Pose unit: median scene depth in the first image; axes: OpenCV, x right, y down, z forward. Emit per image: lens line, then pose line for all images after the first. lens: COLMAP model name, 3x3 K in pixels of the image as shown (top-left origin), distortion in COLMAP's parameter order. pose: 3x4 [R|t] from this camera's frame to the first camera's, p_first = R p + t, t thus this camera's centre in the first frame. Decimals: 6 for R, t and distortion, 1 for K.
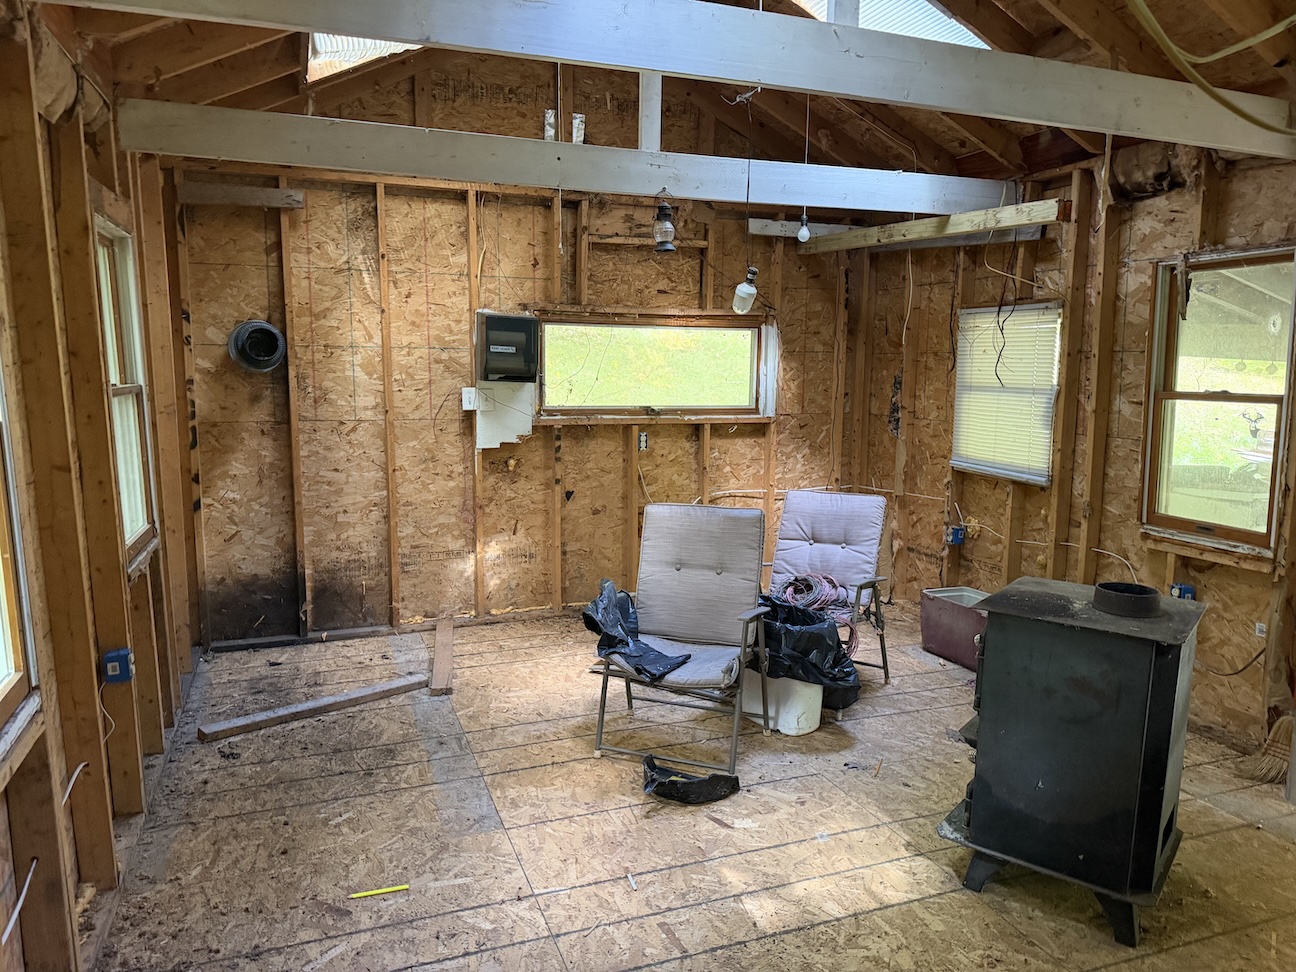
lens RADIAL K [[897.3, 0, 648.0], [0, 897.3, 486.0], [0, 0, 1]] dist [0.113968, -0.138751]
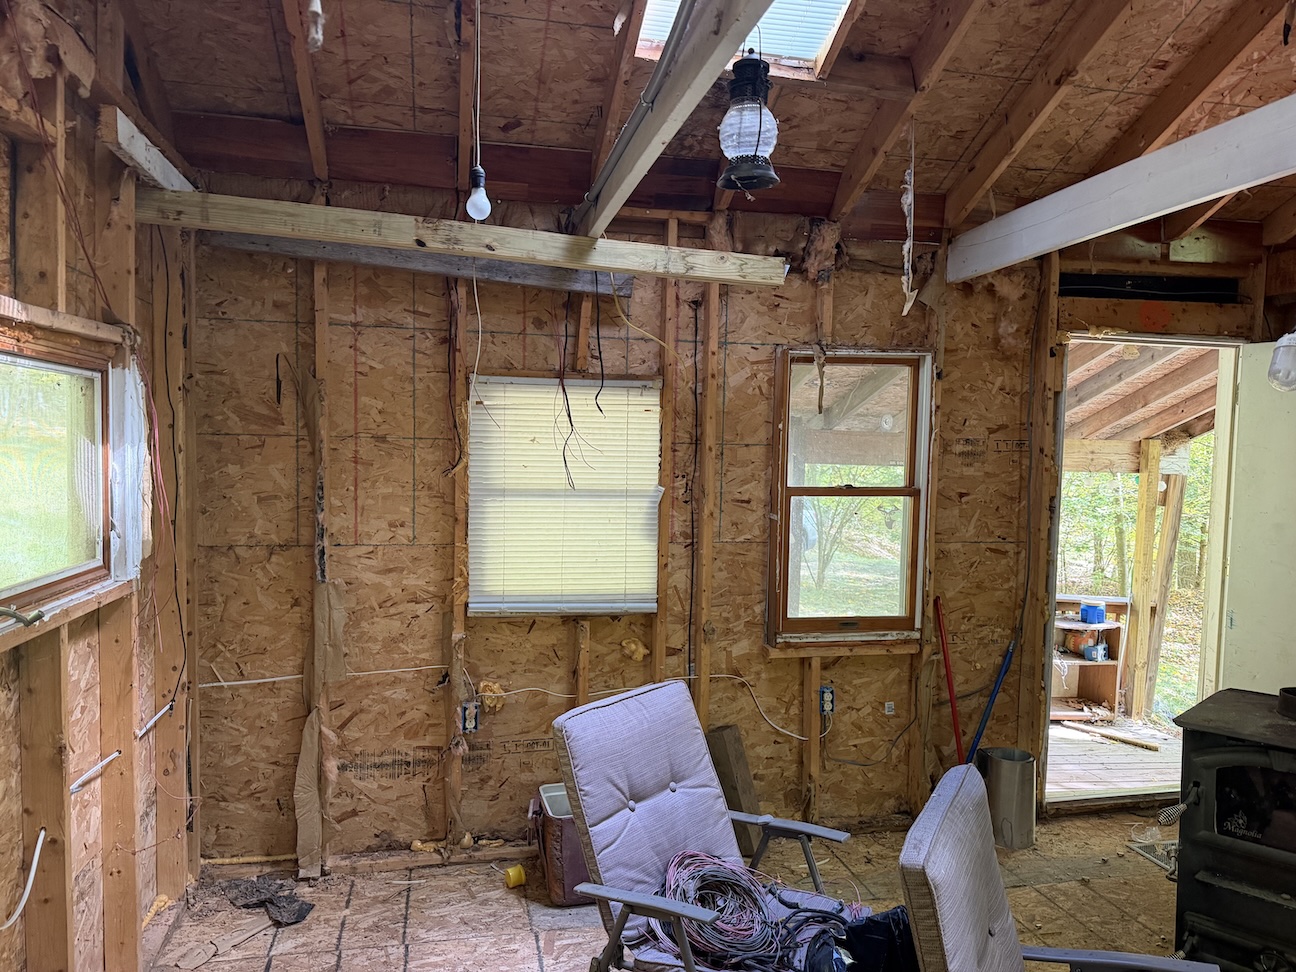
lens RADIAL K [[898.0, 0, 646.9], [0, 898.0, 496.7], [0, 0, 1]] dist [0.115389, -0.149184]
pose [[0.159487, -0.065281, 0.985039, -0.357415], [0.122714, 0.991383, 0.045833, -0.151710], [-0.979543, 0.113568, 0.166124, 0.973599]]
